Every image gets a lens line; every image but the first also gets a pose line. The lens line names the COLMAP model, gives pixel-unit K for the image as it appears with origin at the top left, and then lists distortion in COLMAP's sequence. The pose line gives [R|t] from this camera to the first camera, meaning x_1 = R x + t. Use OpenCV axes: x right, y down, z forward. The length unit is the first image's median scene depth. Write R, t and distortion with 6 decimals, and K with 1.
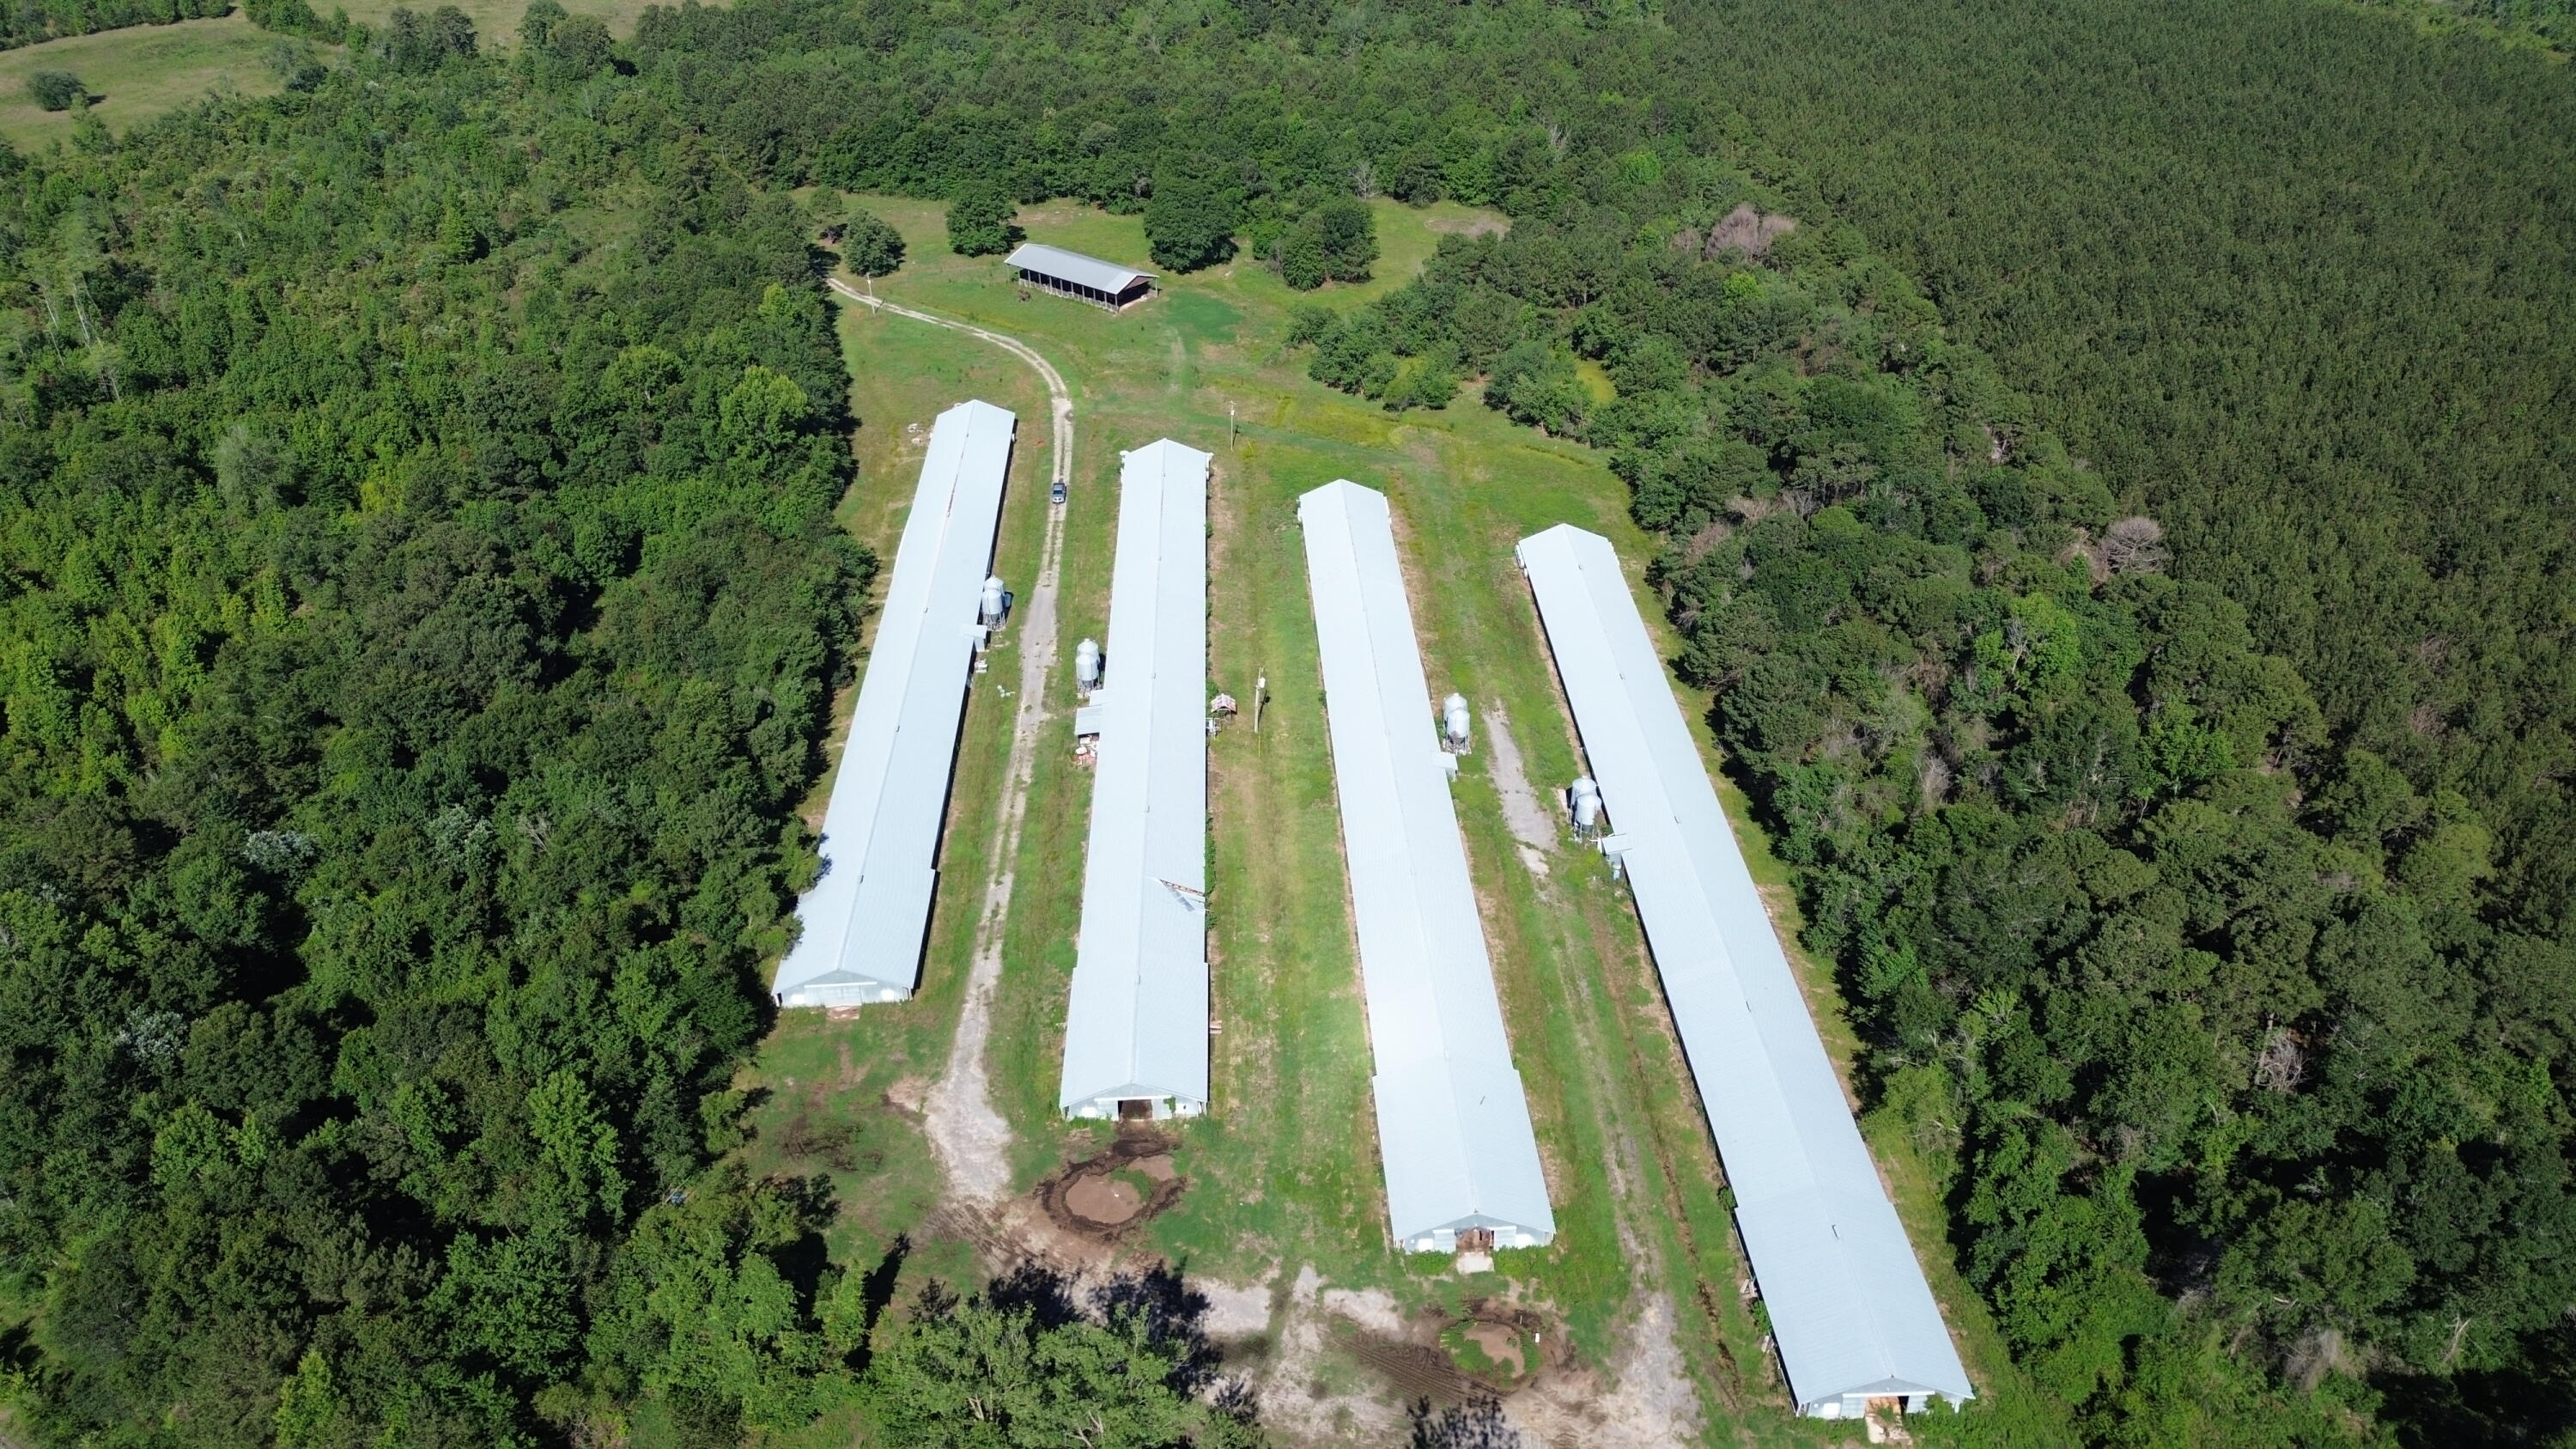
lens RADIAL K [[1825.2, 0, 1274.6], [0, 1825.2, 717.9], [0, 0, 1]] dist [0.068745, -0.067448]
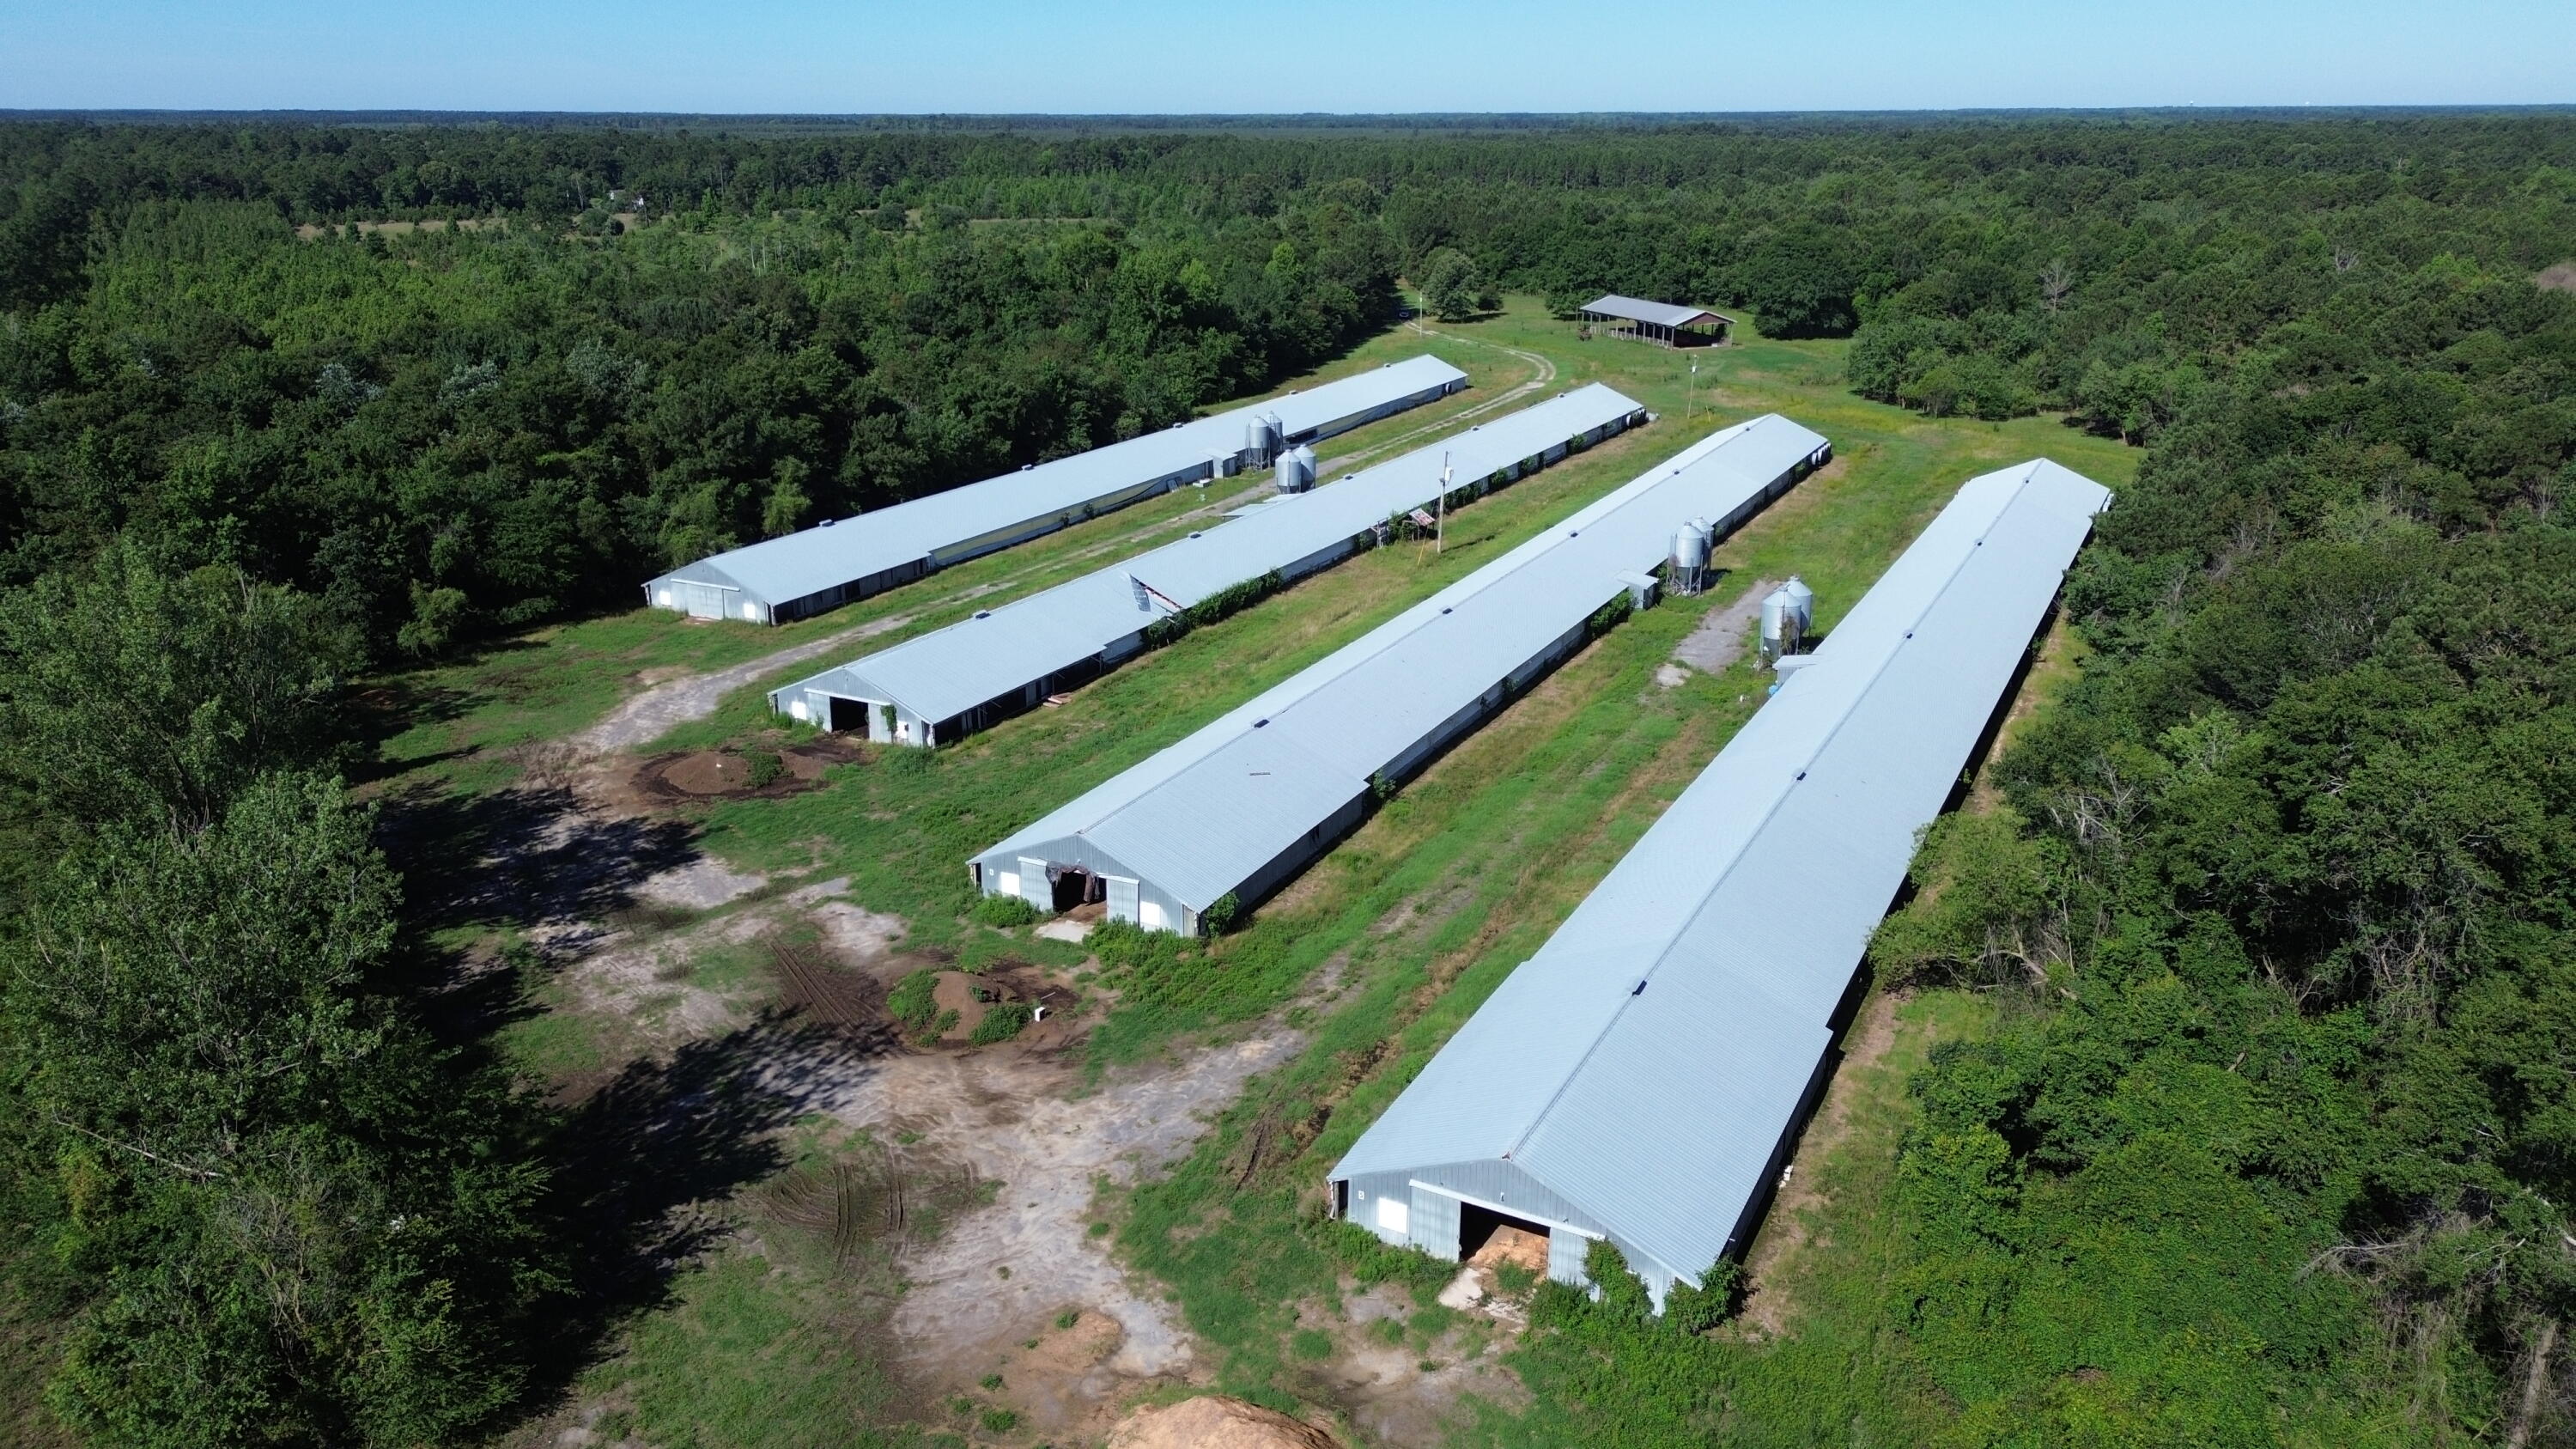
lens RADIAL K [[1825.2, 0, 1276.8], [0, 1825.2, 722.6], [0, 0, 1]] dist [0.068745, -0.067448]
pose [[0.864674, 0.175481, -0.470686, 0.399391], [-0.281927, 0.945039, -0.165586, 0.291878], [0.415760, 0.275877, 0.866623, 0.479179]]
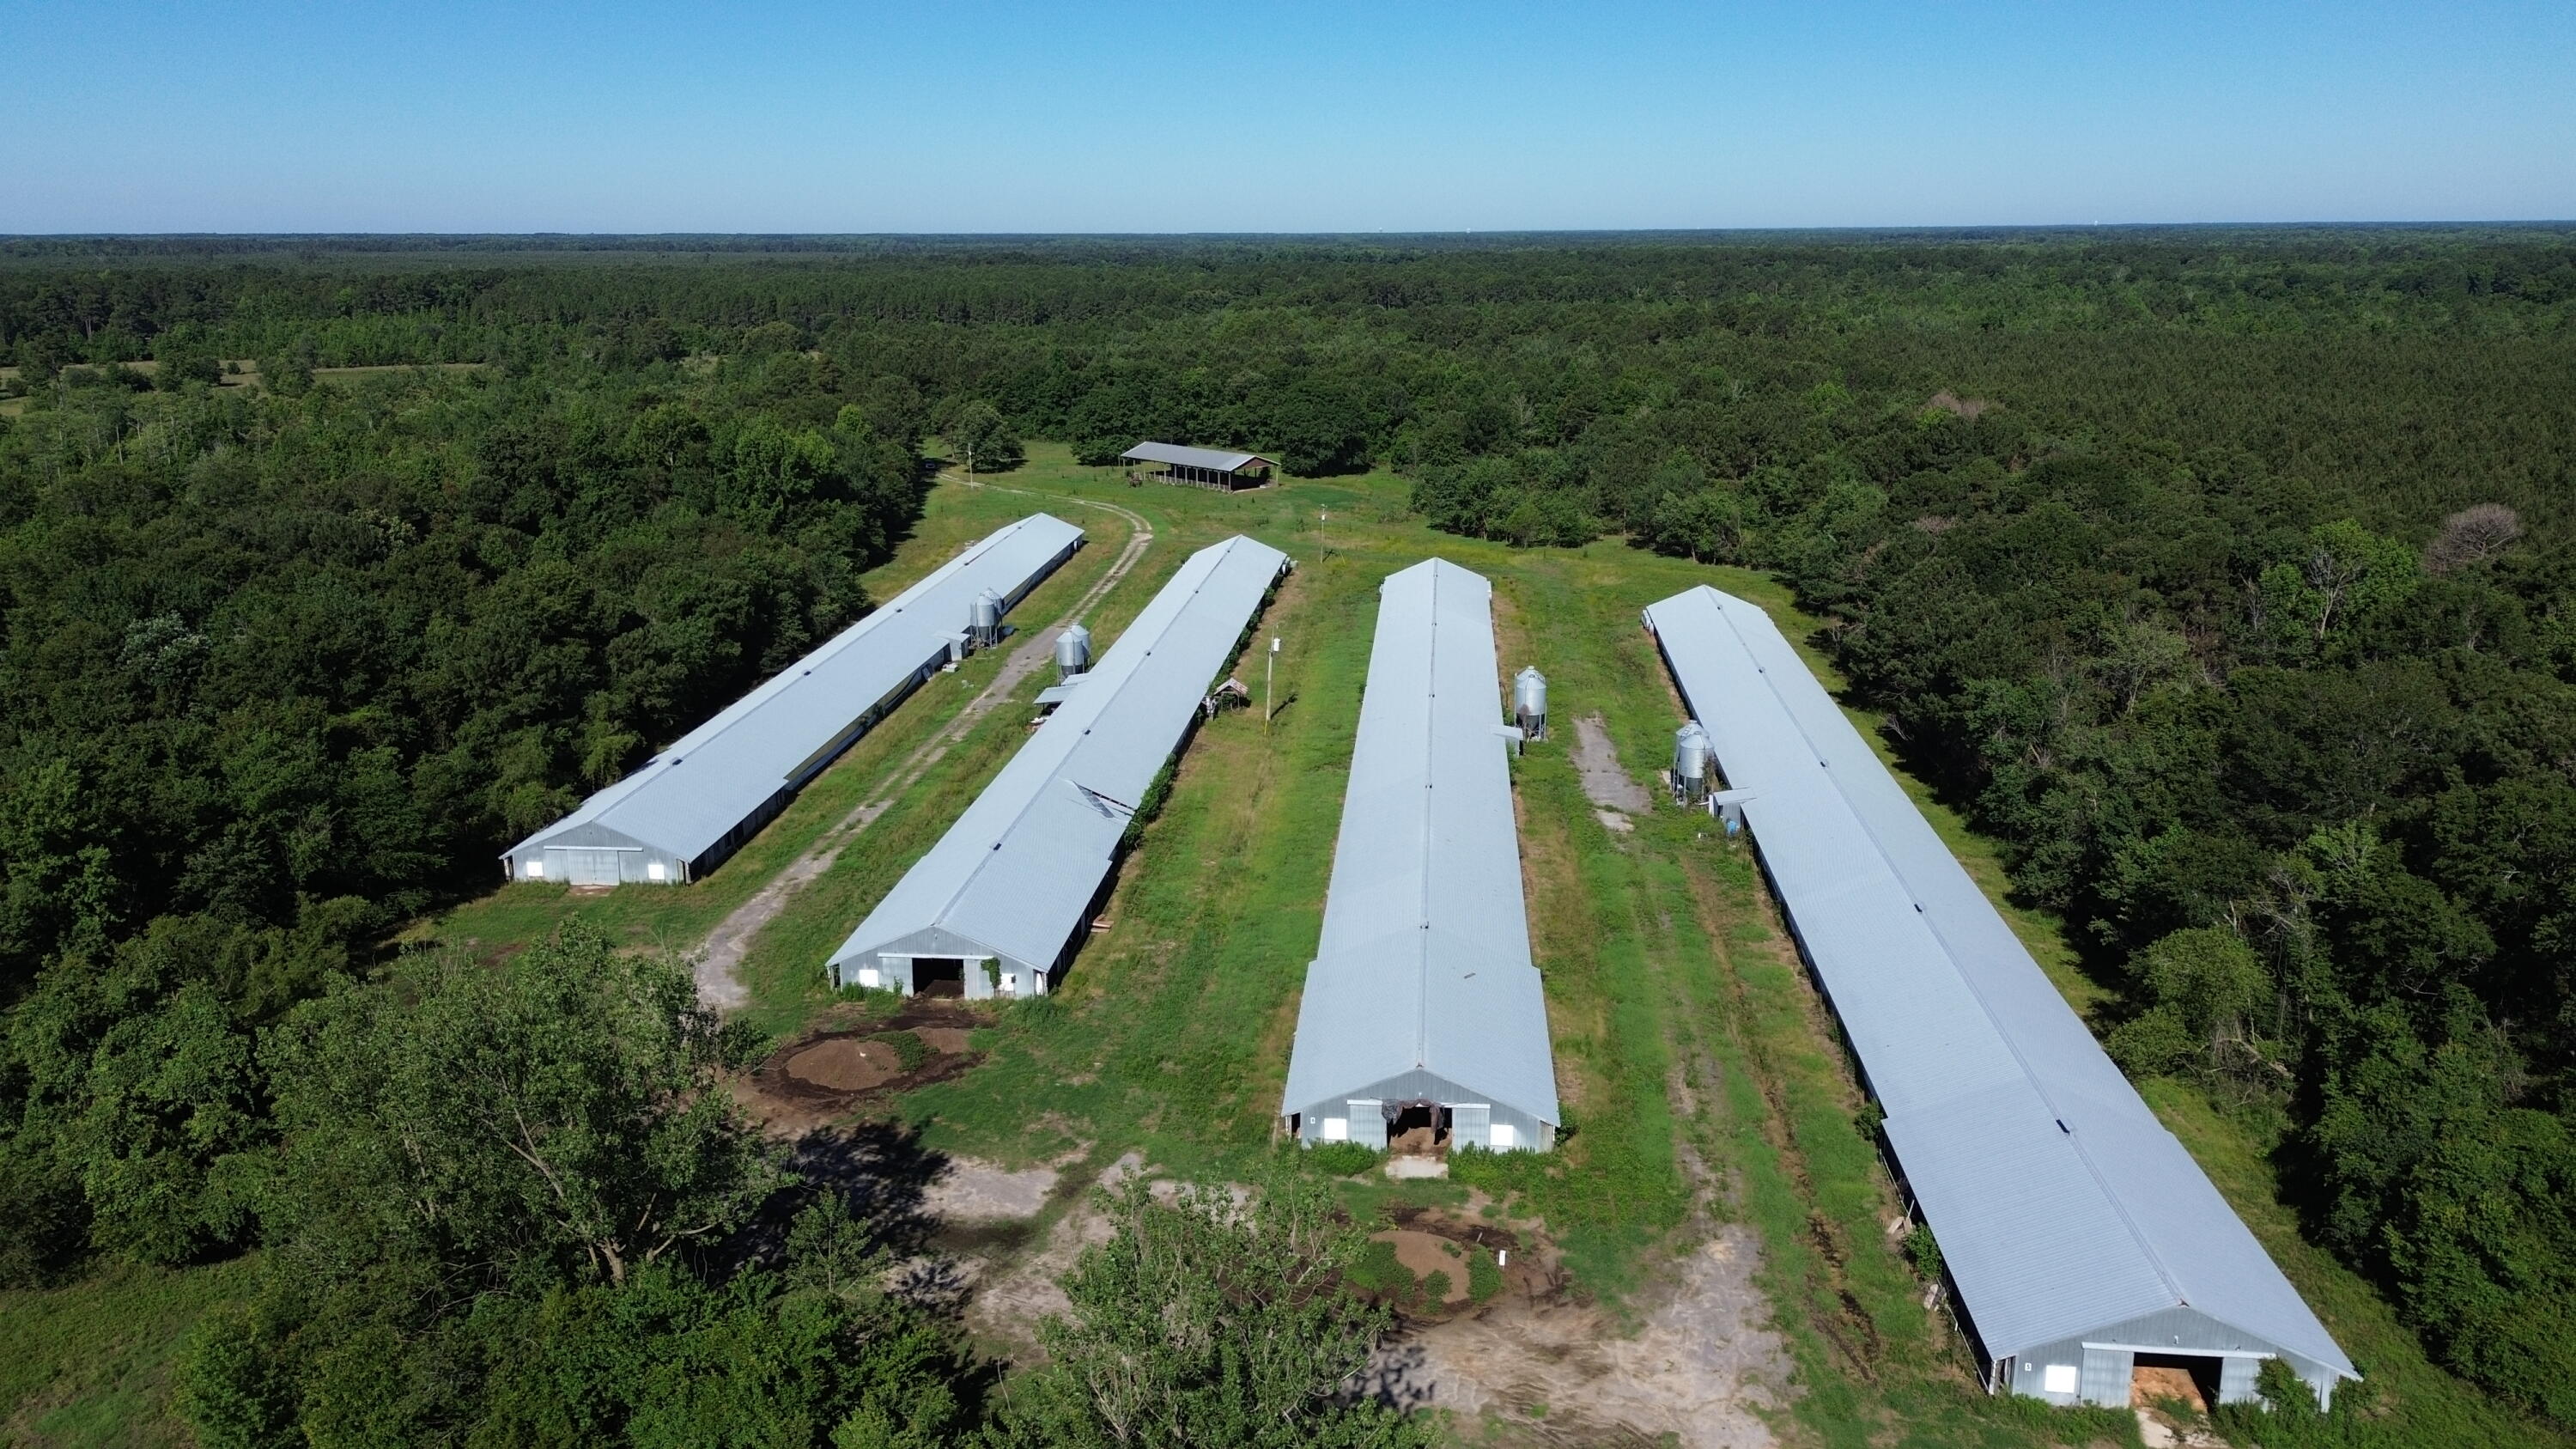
lens RADIAL K [[1825.2, 0, 1282.4], [0, 1825.2, 714.7], [0, 0, 1]] dist [0.068745, -0.067448]
pose [[0.990904, 0.047798, -0.125794, 0.124695], [-0.083447, 0.951615, -0.295746, 0.314608], [0.105572, 0.303553, 0.946948, 0.379418]]
